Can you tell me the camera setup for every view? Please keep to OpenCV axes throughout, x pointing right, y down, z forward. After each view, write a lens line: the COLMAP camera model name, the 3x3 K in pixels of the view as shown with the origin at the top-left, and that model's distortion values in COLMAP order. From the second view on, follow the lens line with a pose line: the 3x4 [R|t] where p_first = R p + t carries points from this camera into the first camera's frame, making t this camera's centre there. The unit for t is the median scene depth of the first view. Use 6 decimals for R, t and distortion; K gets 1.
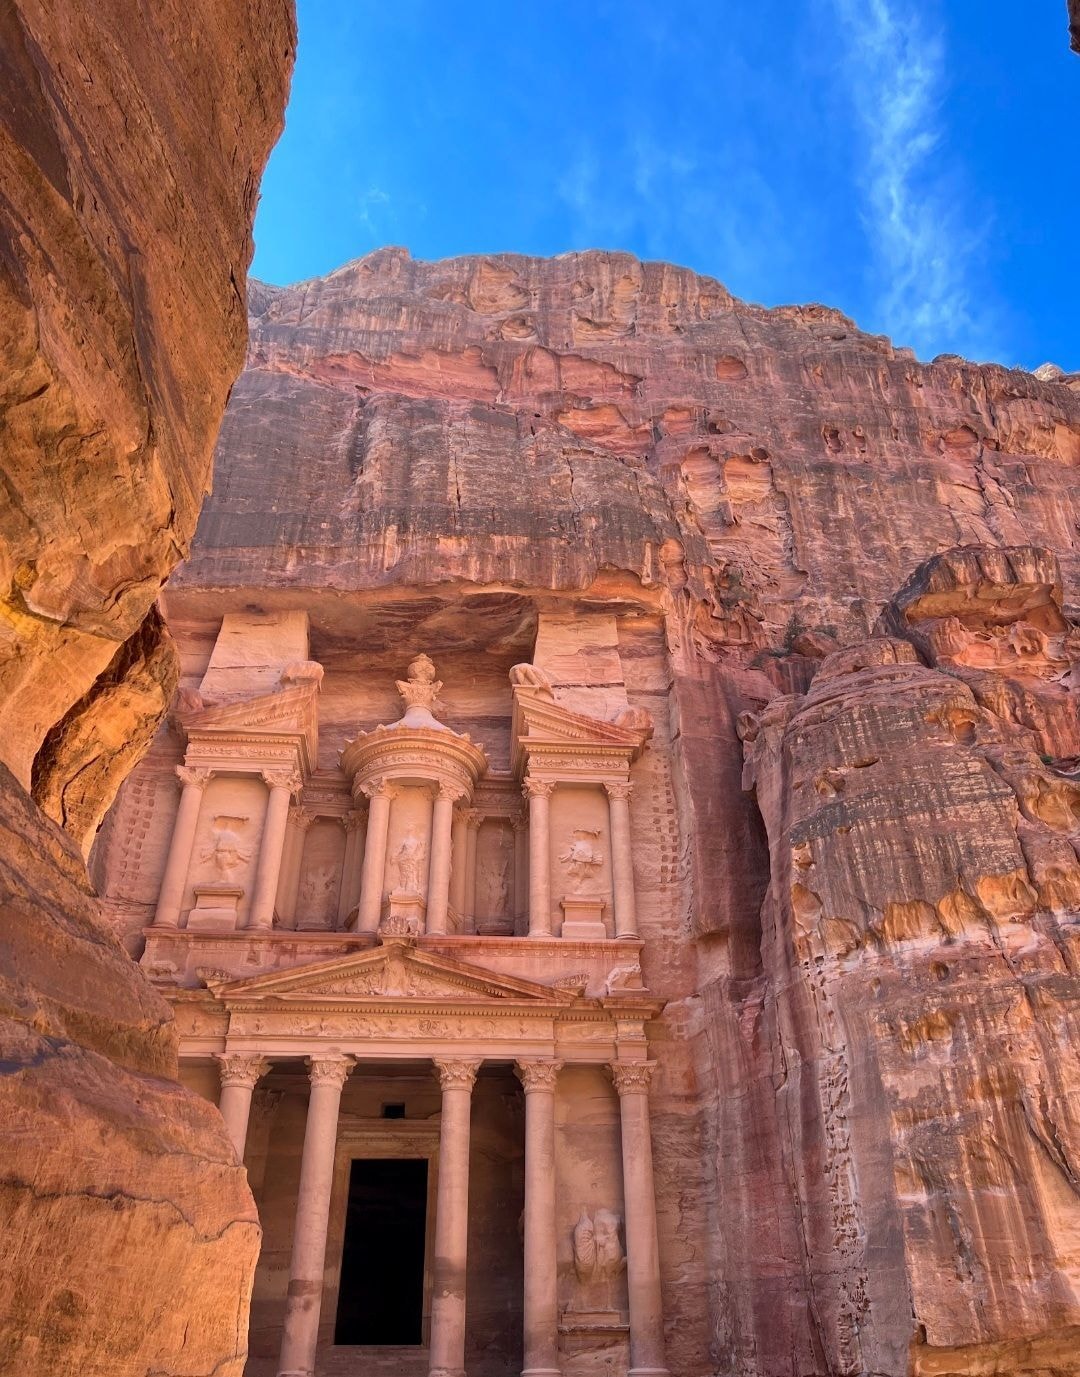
lens RADIAL K [[1062.1, 0, 540.0], [0, 1062.1, 688.5], [0, 0, 1]] dist [0.056042, -0.066608]
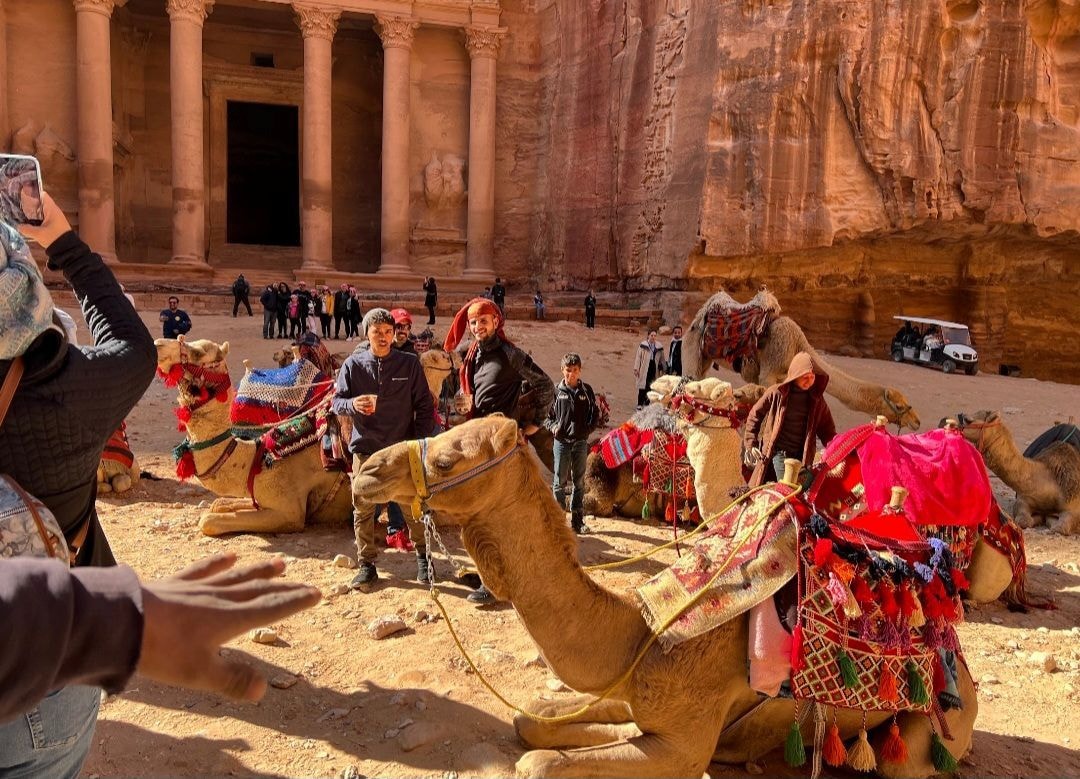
lens RADIAL K [[795.6, 0, 540.0], [0, 795.6, 389.5], [0, 0, 1]] dist [0.061897, -0.065944]
pose [[0.986153, 0.021344, 0.164456, 0.015753], [-0.120951, 0.771029, 0.625209, 0.117355], [-0.113456, -0.636443, 0.762934, 0.144017]]
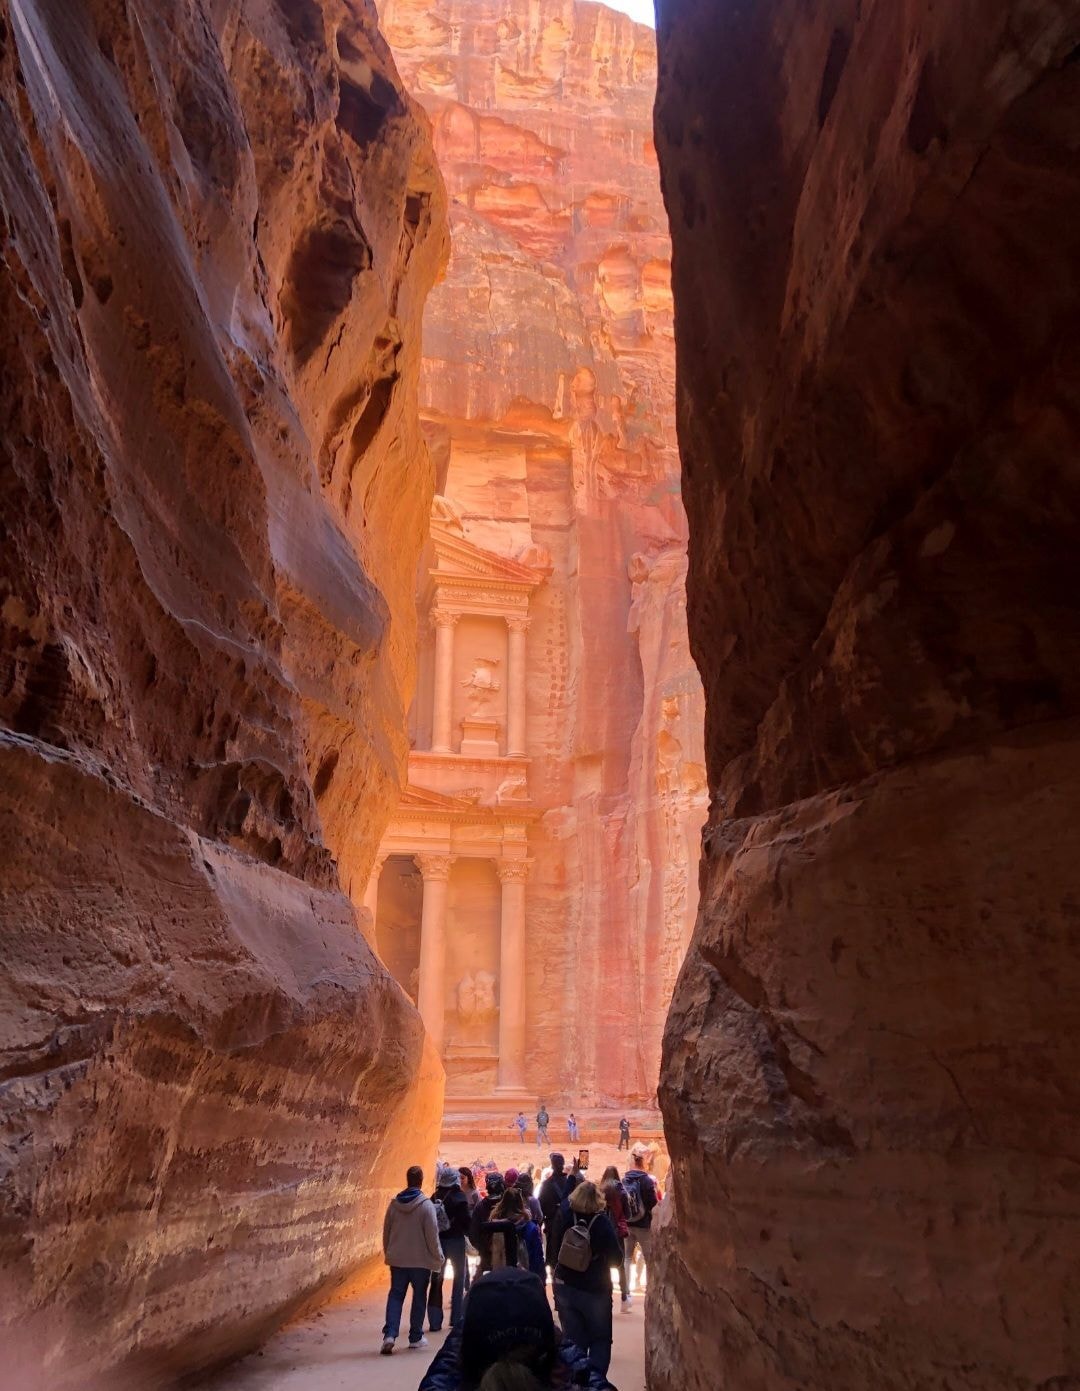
lens RADIAL K [[1156.0, 0, 540.0], [0, 1156.0, 695.5], [0, 0, 1]] dist [0.131308, -0.358803]
pose [[0.991135, 0.052703, 0.121955, -0.053921], [-0.080951, 0.967438, 0.239815, -0.143389], [-0.105345, -0.247561, 0.963128, -0.212511]]
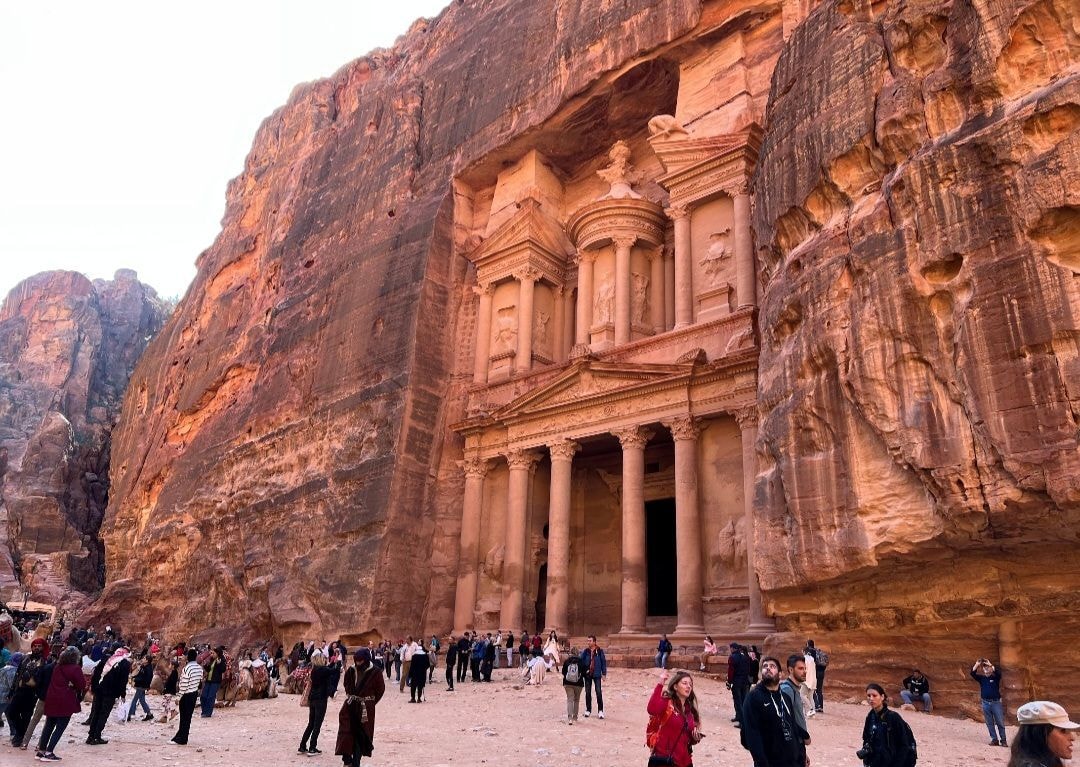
lens RADIAL K [[797.6, 0, 540.0], [0, 797.6, 383.5], [0, 0, 1]] dist [0.027403, -0.002592]
pose [[0.702416, -0.220471, -0.676760, 0.546898], [0.369233, 0.925743, 0.081646, 0.166665], [0.608506, -0.307232, 0.731662, 0.198514]]
